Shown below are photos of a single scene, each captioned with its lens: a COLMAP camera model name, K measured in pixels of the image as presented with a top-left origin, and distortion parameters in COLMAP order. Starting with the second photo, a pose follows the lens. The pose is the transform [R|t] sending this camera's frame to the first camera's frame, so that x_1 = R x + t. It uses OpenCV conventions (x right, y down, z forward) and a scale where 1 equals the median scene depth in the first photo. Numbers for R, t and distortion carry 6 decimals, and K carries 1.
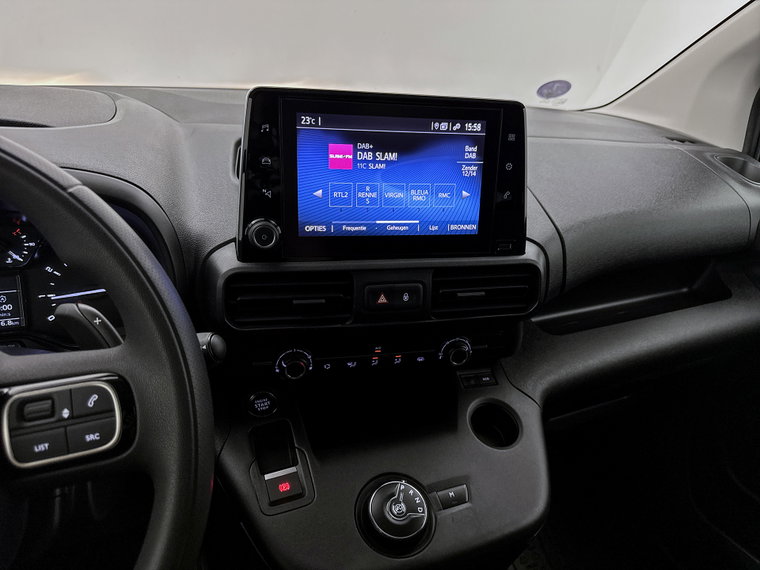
lens RADIAL K [[520.1, 0, 376.8], [0, 520.1, 289.3], [0, 0, 1]] dist [0.059712, -0.021404]
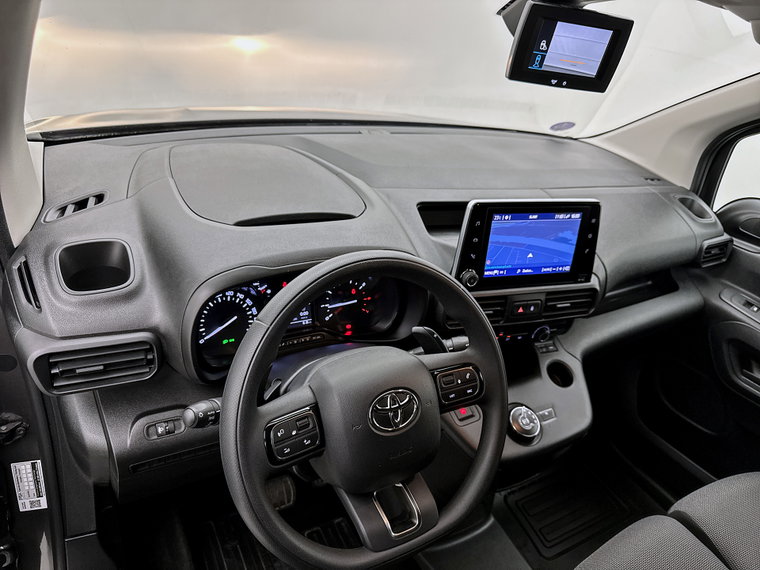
lens RADIAL K [[520.1, 0, 375.0], [0, 520.1, 284.3], [0, 0, 1]] dist [0.059712, -0.021404]
pose [[0.989879, 0.004321, 0.141849, -0.706710], [-0.020689, 0.993251, 0.114123, -0.251907], [-0.140398, -0.115902, 0.983288, -0.660305]]
